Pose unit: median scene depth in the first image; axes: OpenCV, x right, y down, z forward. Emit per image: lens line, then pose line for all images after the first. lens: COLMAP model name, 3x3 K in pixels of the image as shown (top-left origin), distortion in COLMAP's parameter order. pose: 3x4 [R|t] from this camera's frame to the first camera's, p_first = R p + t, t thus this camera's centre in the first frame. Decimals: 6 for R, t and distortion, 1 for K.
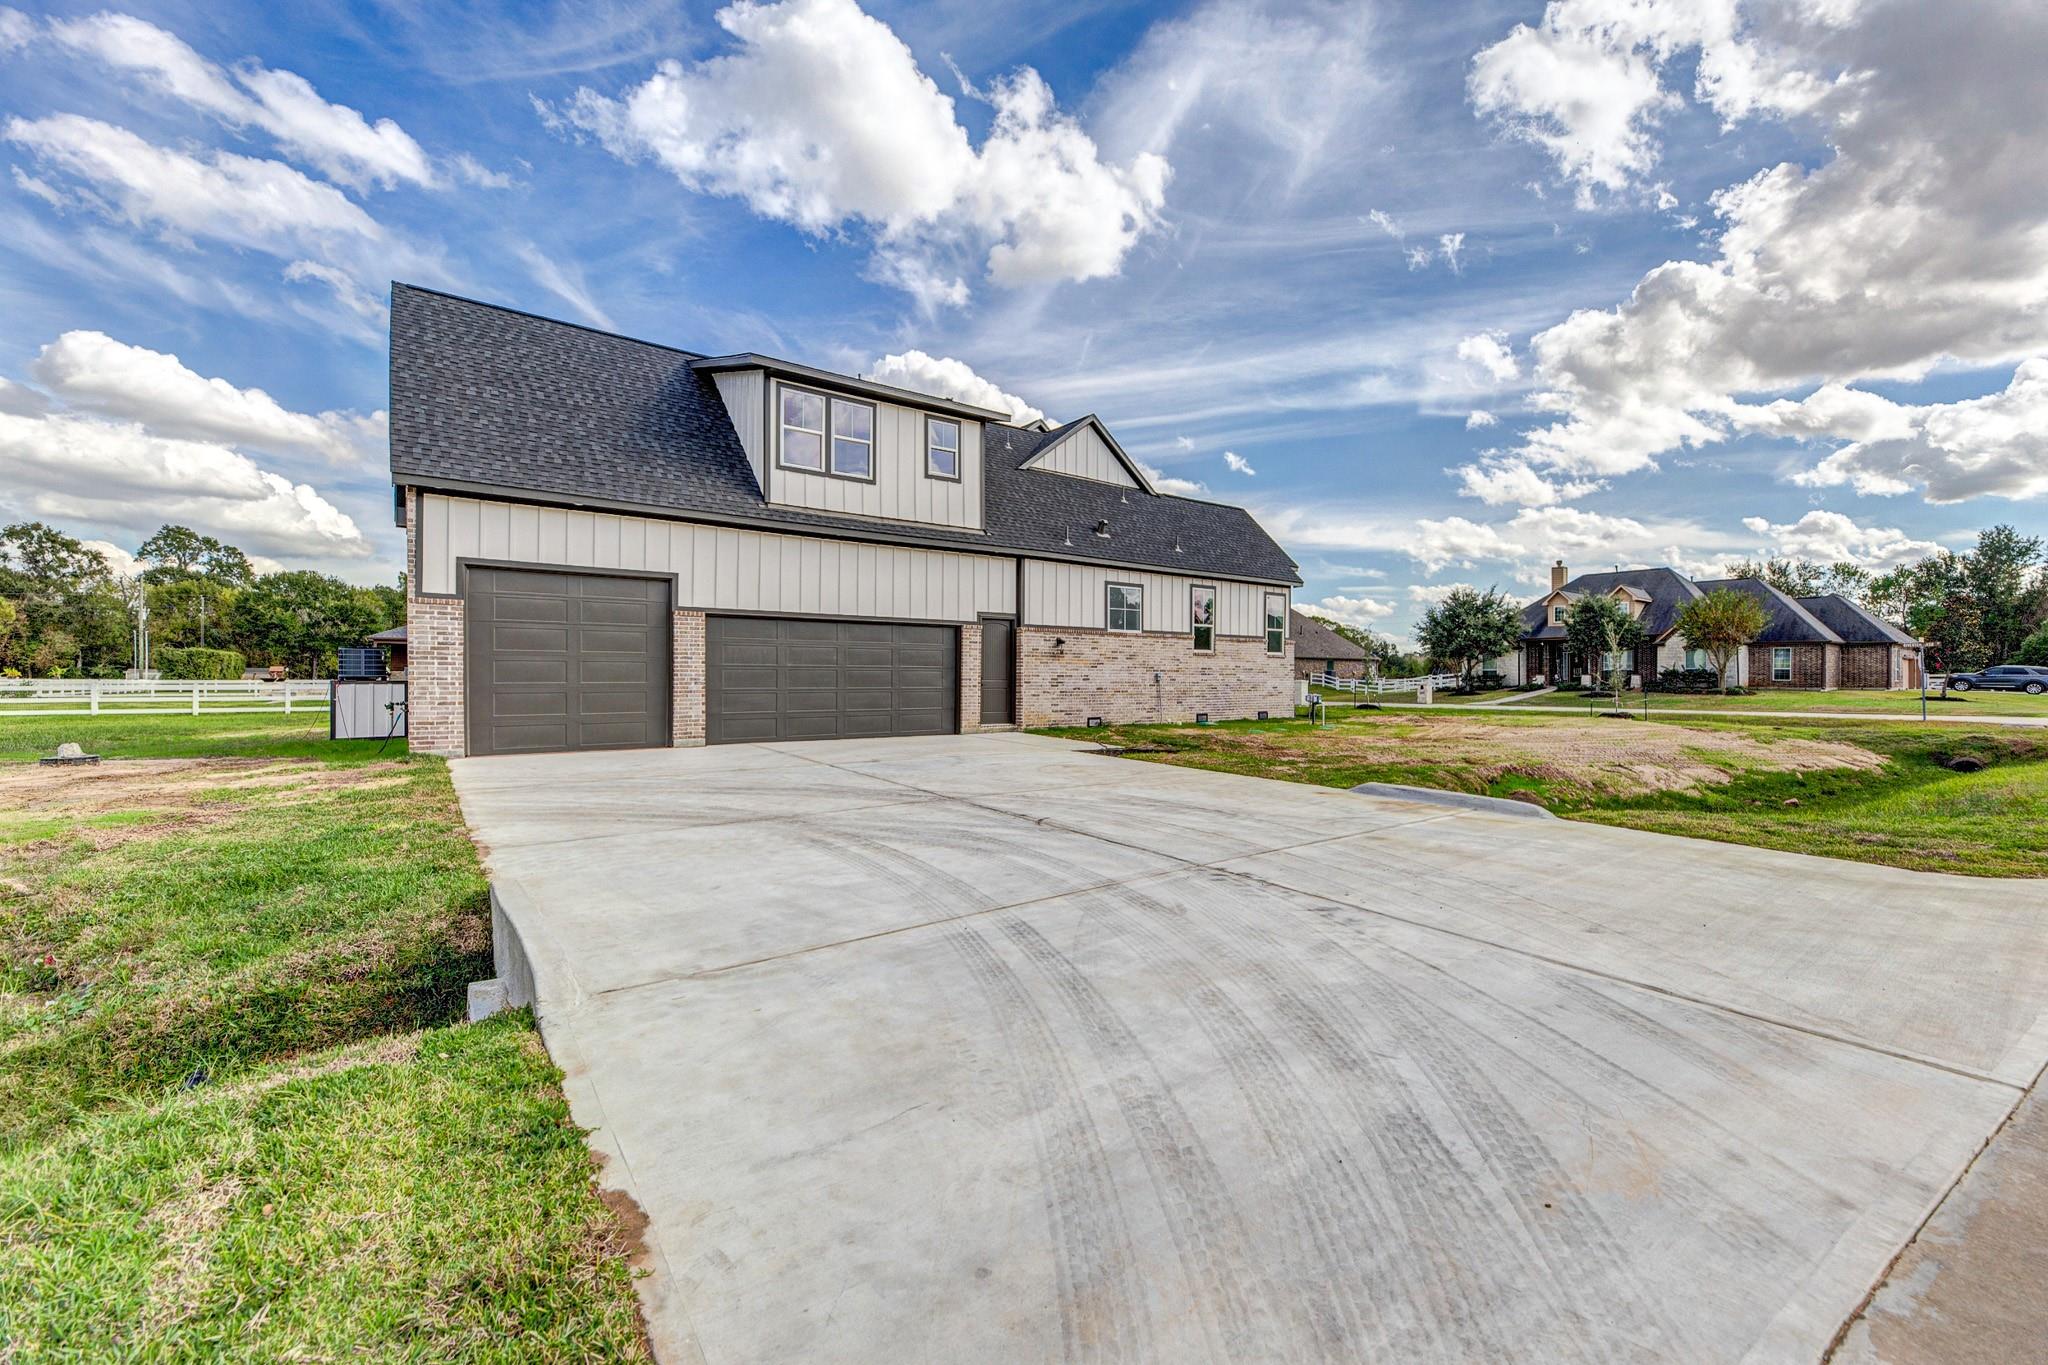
lens RADIAL K [[824.6, 0, 1036.8], [0, 824.6, 680.1], [0, 0, 1]] dist [-0.004118, 0.000876]
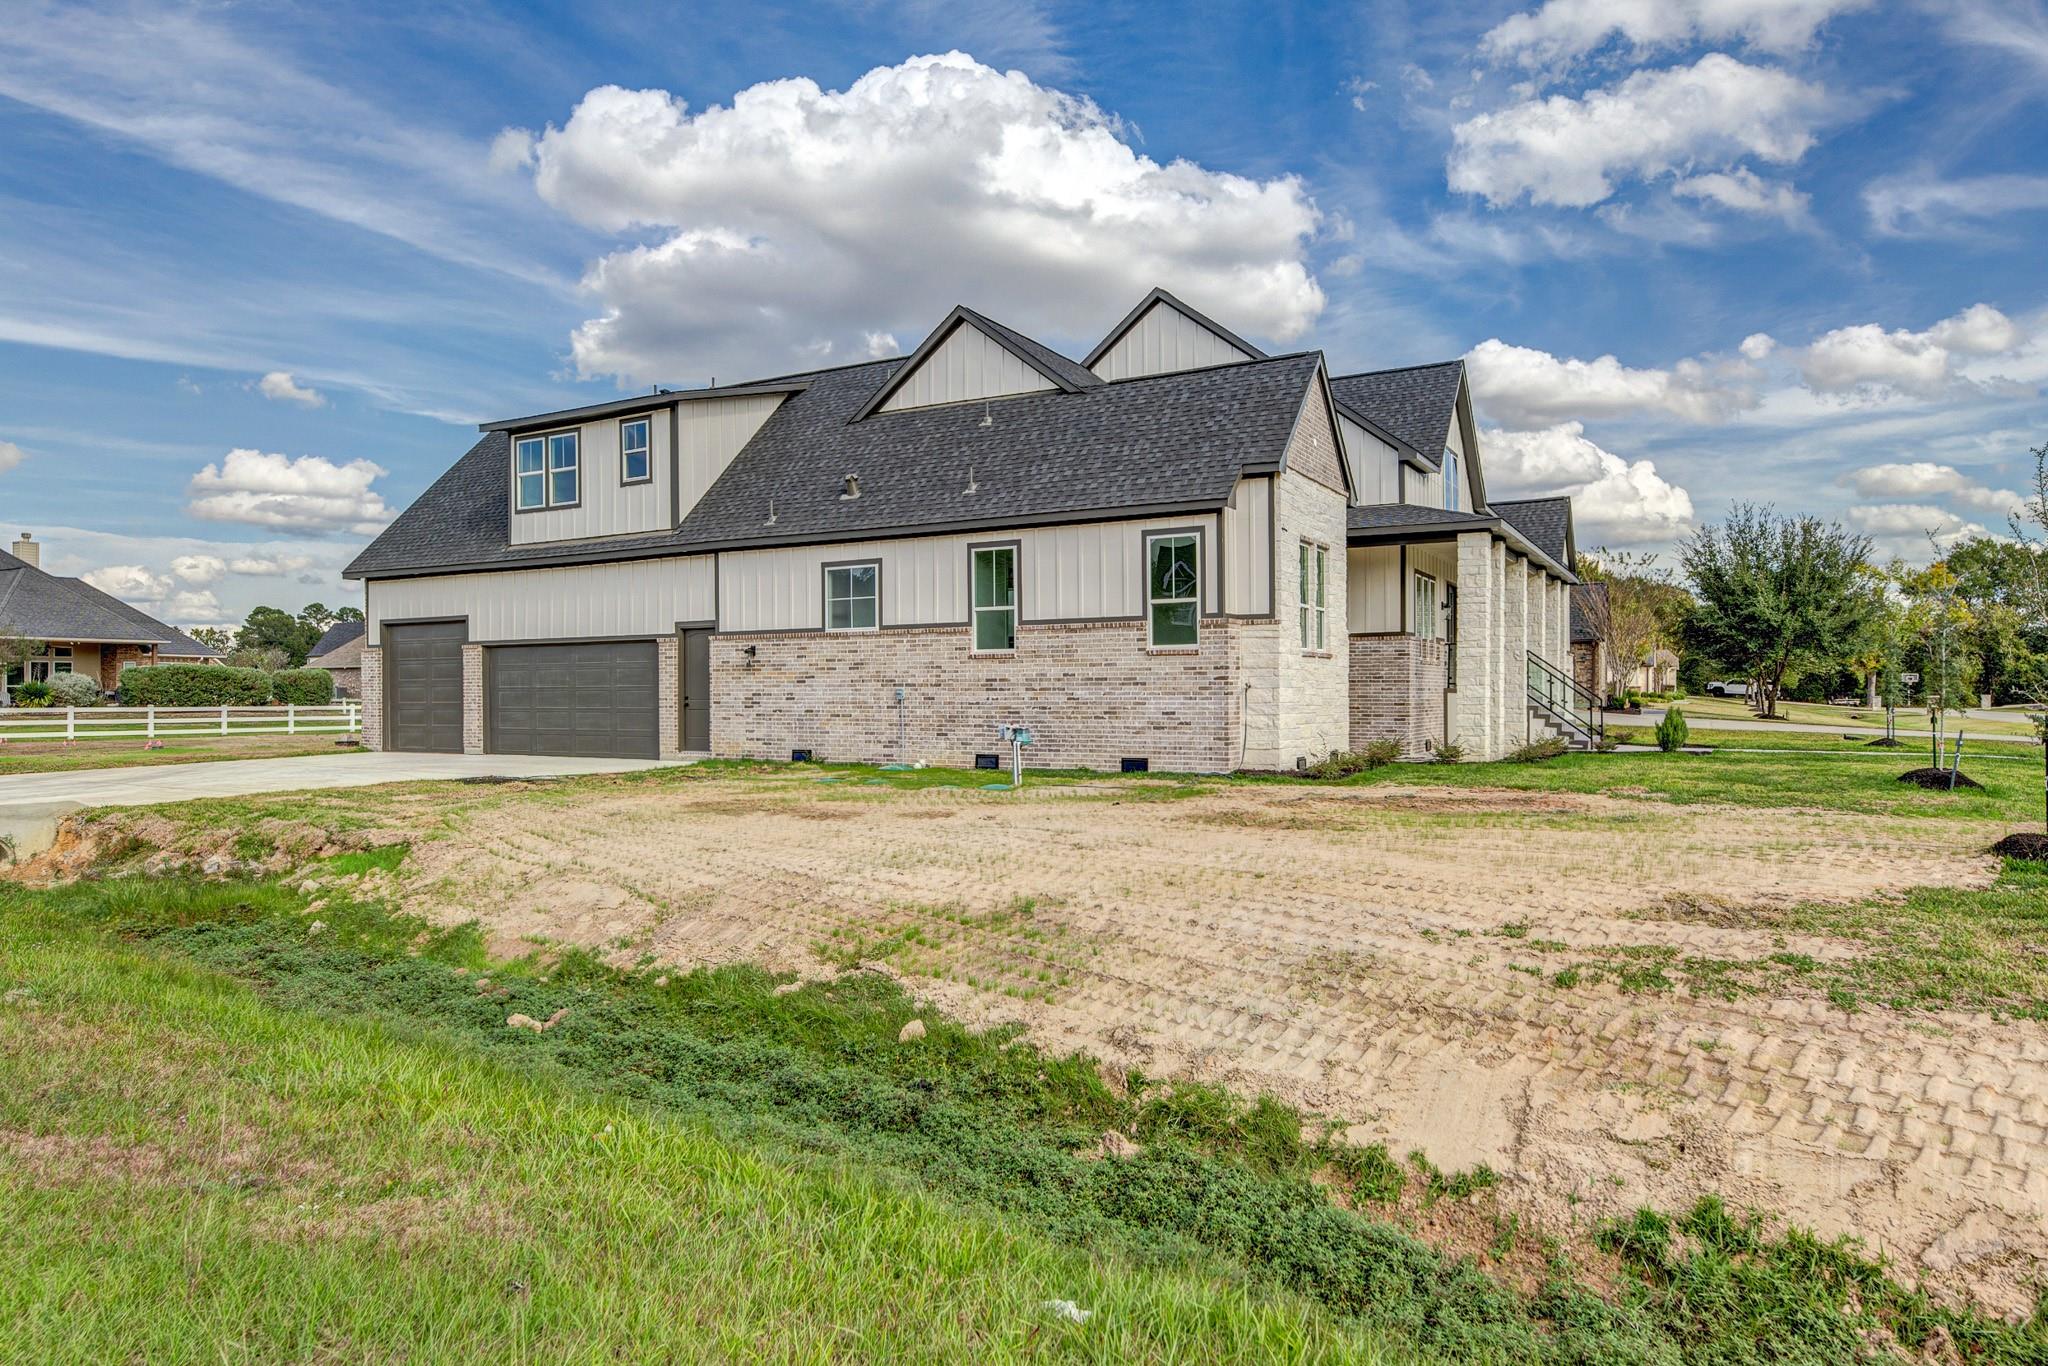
lens RADIAL K [[1228.9, 0, 1024.0], [0, 1228.9, 683.0], [0, 0, 1]] dist [-0.000409, -0.000165]
pose [[0.392453, -0.017827, -0.919599, 1.224371], [-0.001267, 0.999801, -0.019922, 0.007169], [0.919771, 0.008984, 0.392352, 0.794961]]
